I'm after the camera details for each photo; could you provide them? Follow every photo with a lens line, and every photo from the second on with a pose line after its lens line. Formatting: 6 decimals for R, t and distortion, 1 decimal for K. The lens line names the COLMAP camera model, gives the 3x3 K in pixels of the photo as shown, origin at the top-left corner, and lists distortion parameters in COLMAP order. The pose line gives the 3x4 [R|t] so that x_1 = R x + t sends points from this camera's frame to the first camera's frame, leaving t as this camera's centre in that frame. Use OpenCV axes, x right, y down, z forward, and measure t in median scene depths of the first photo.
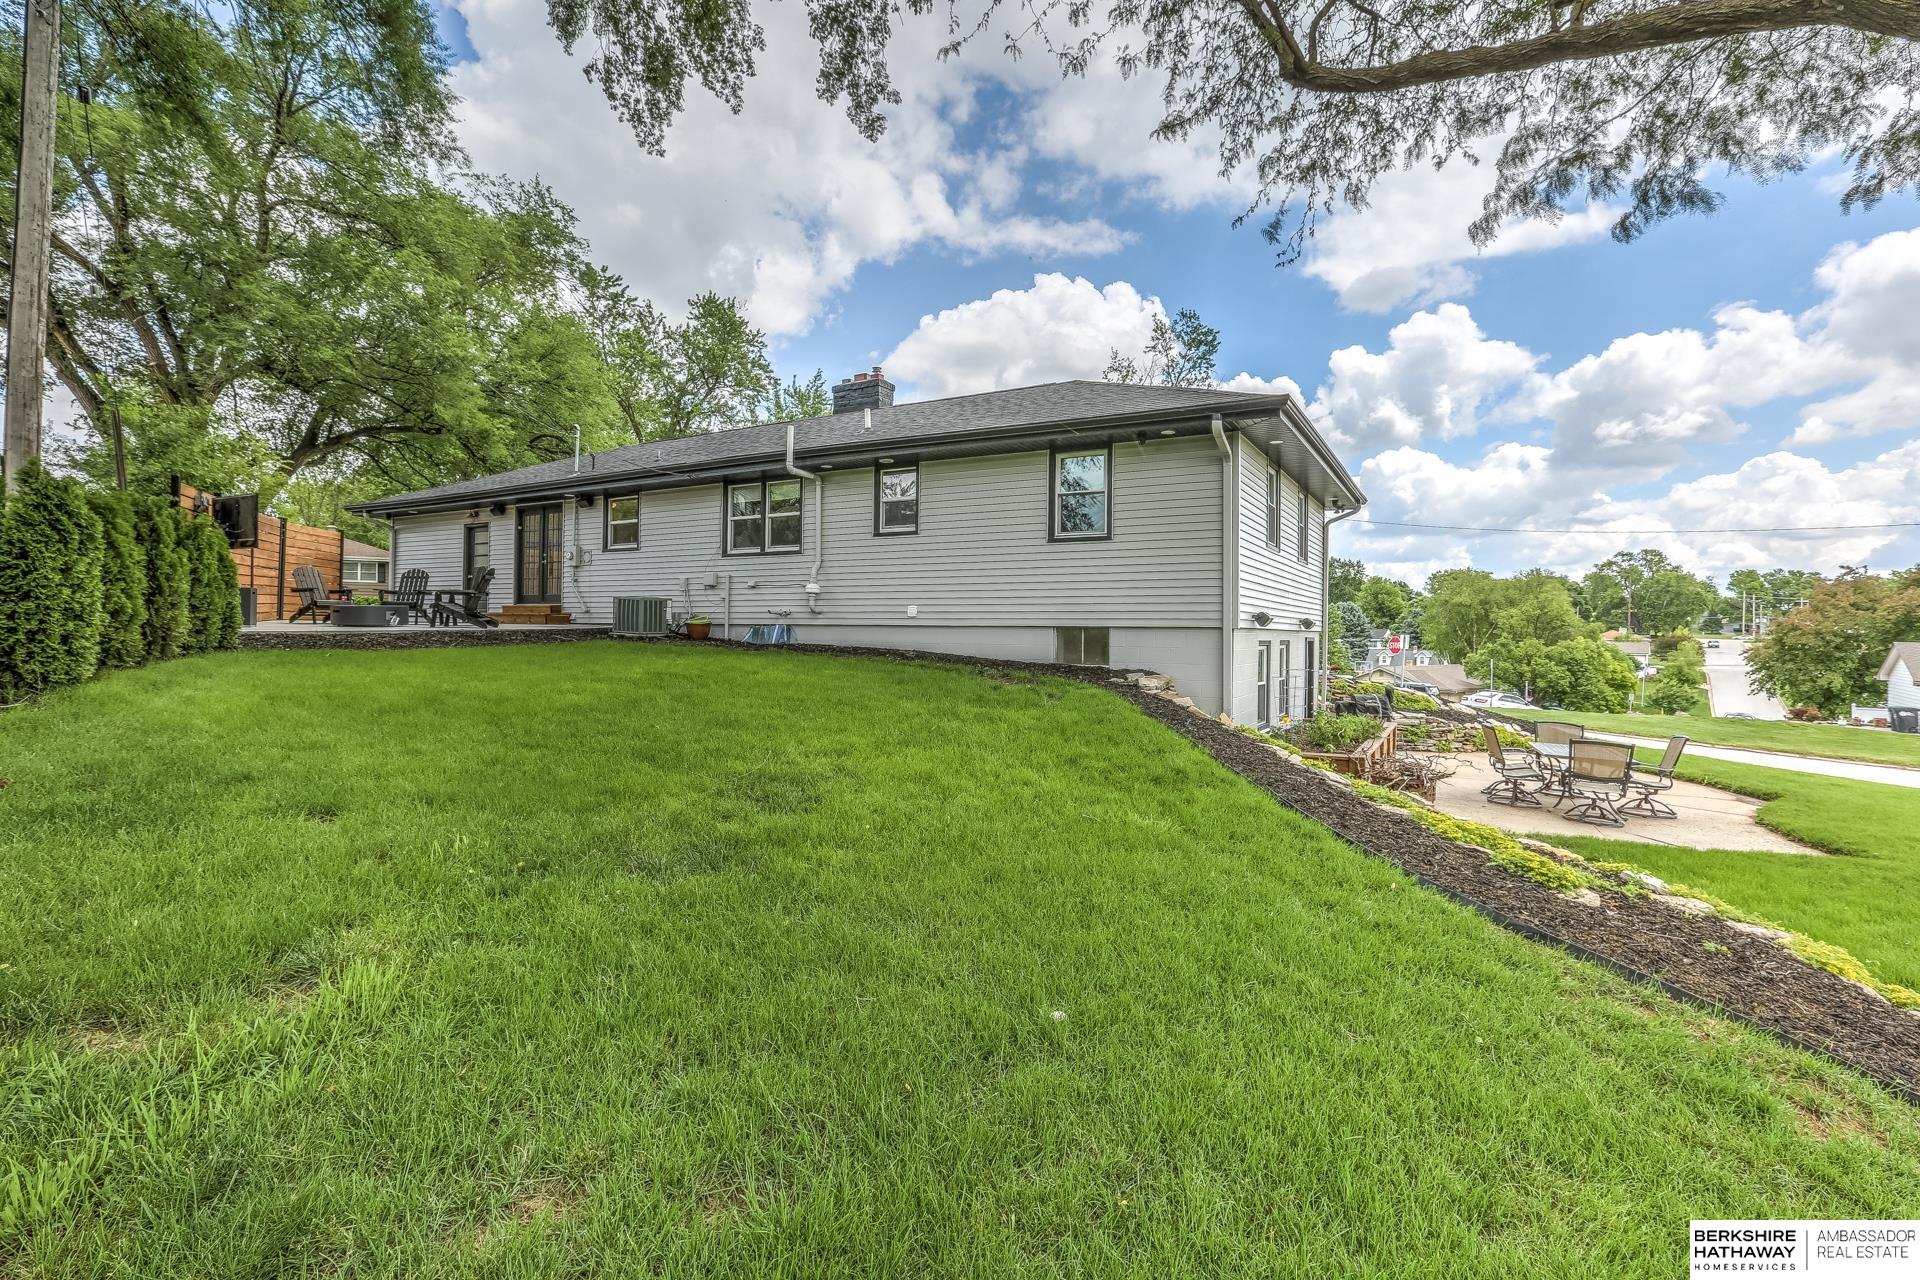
lens RADIAL K [[901.8, 0, 956.3], [0, 901.8, 630.2], [0, 0, 1]] dist [-0.014434, -0.000097]
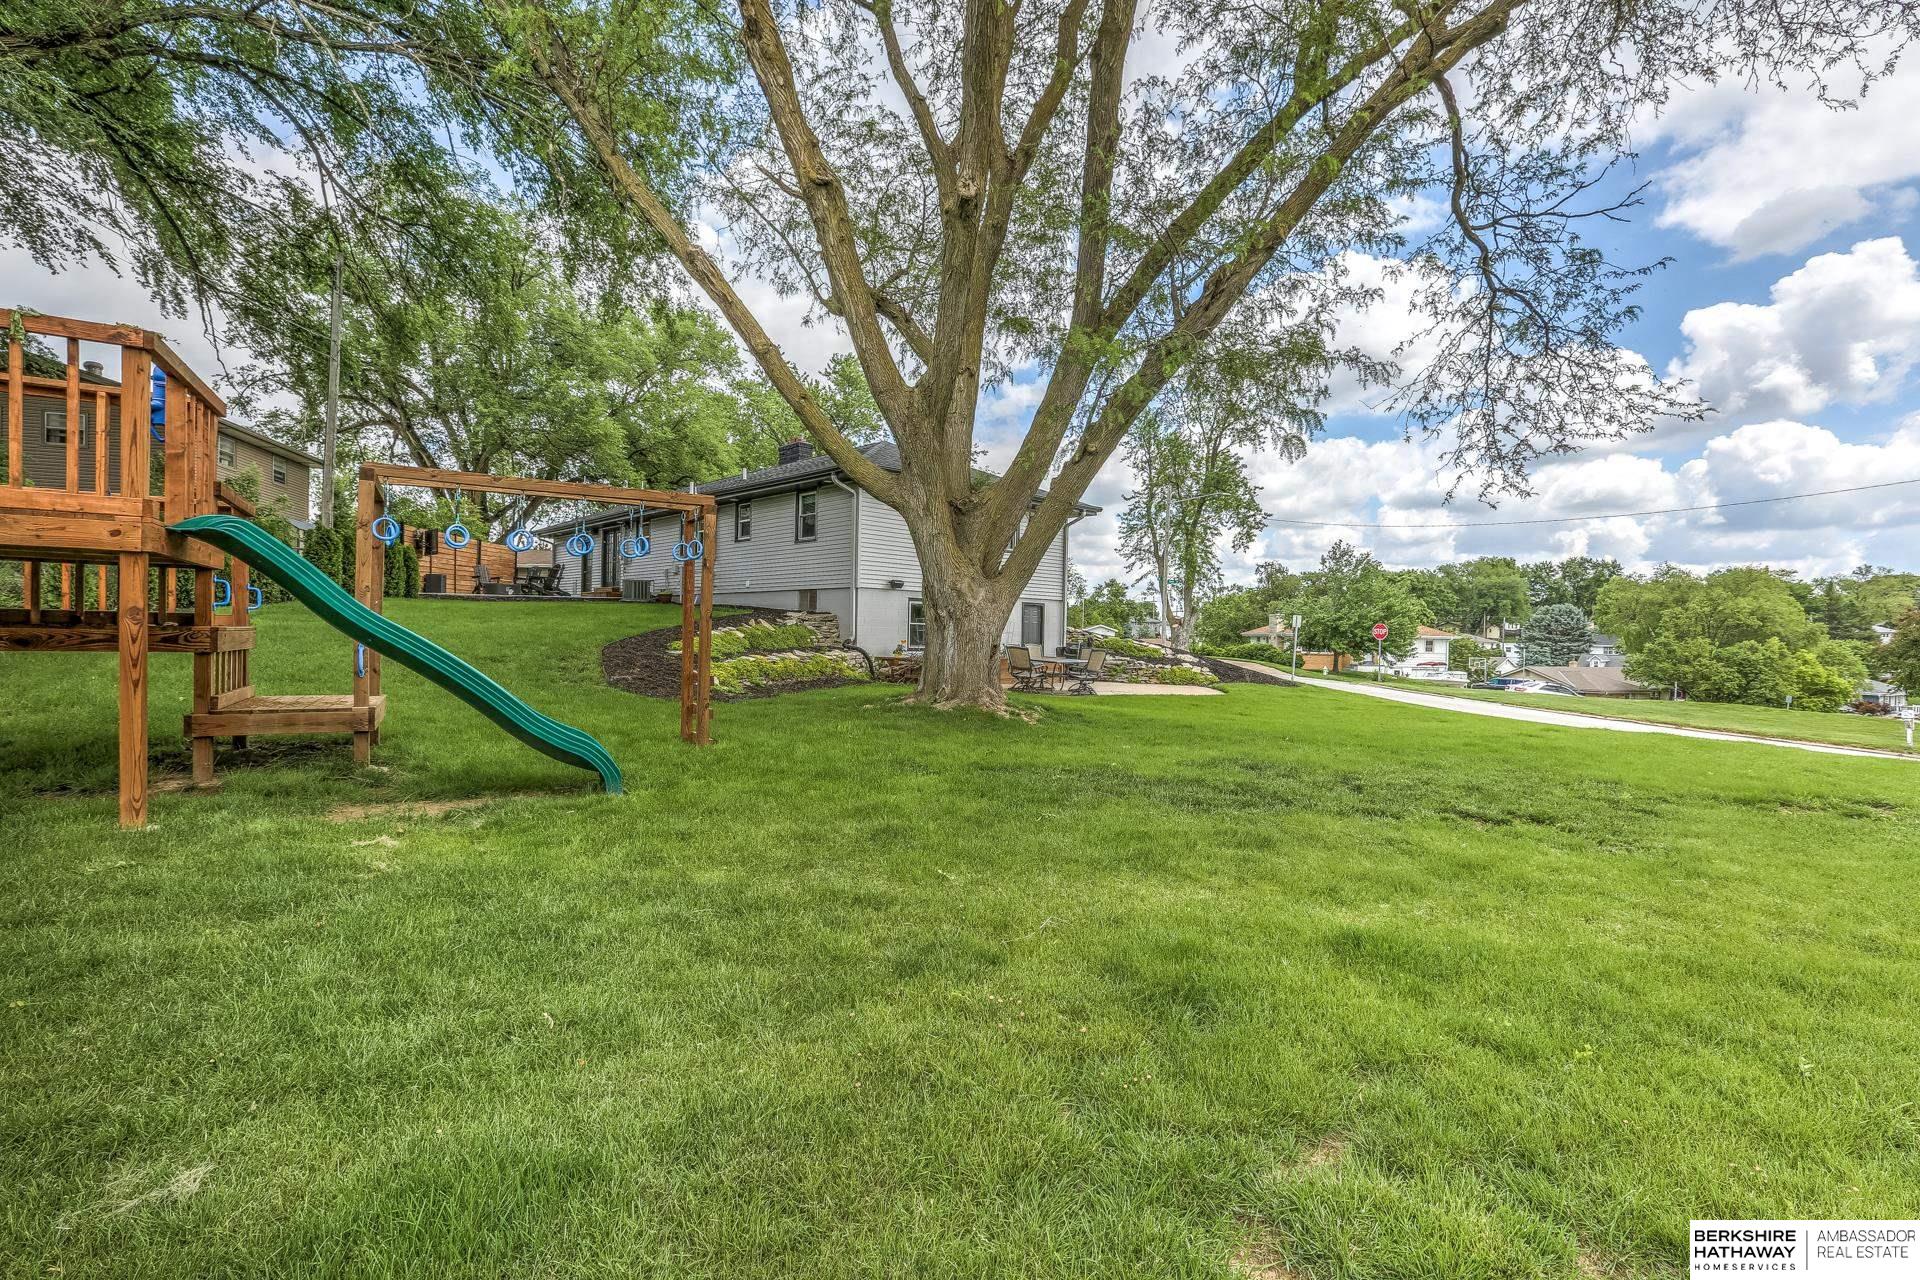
lens RADIAL K [[891.9, 0, 960.0], [0, 891.9, 640.0], [0, 0, 1]] dist [-0.003143, -0.000276]
pose [[0.960027, 0.007253, -0.279814, 0.325296], [-0.007247, 0.999973, 0.001057, 0.032624], [0.279814, 0.001013, 0.960054, -0.218555]]
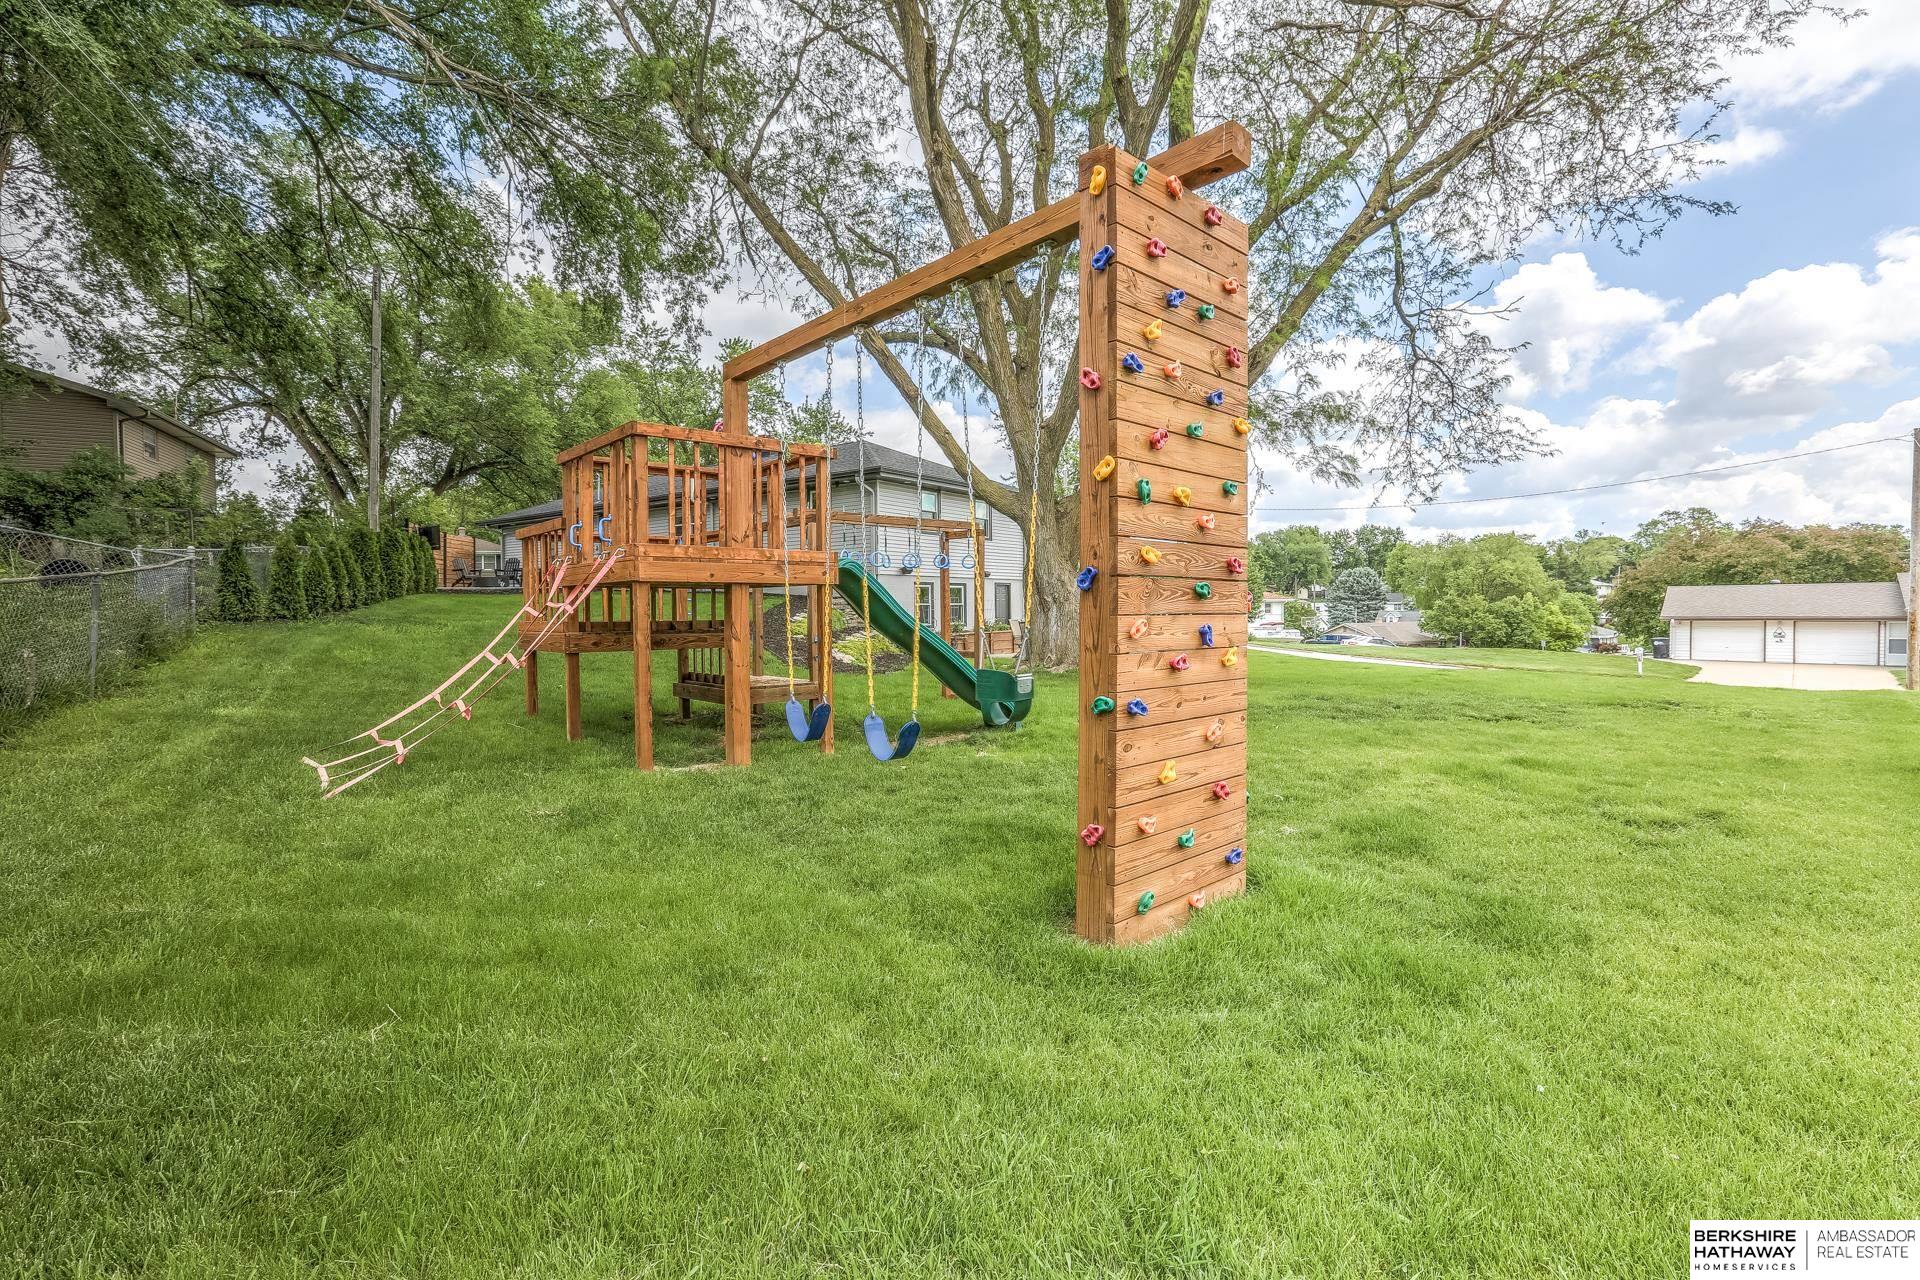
lens RADIAL K [[896.9, 0, 962.8], [0, 896.9, 630.3], [0, 0, 1]] dist [-0.019723, -0.000262]
pose [[0.995242, -0.020178, -0.095325, 0.223539], [0.022478, 0.999480, 0.023117, 0.027195], [0.094809, -0.025150, 0.995178, -0.338743]]
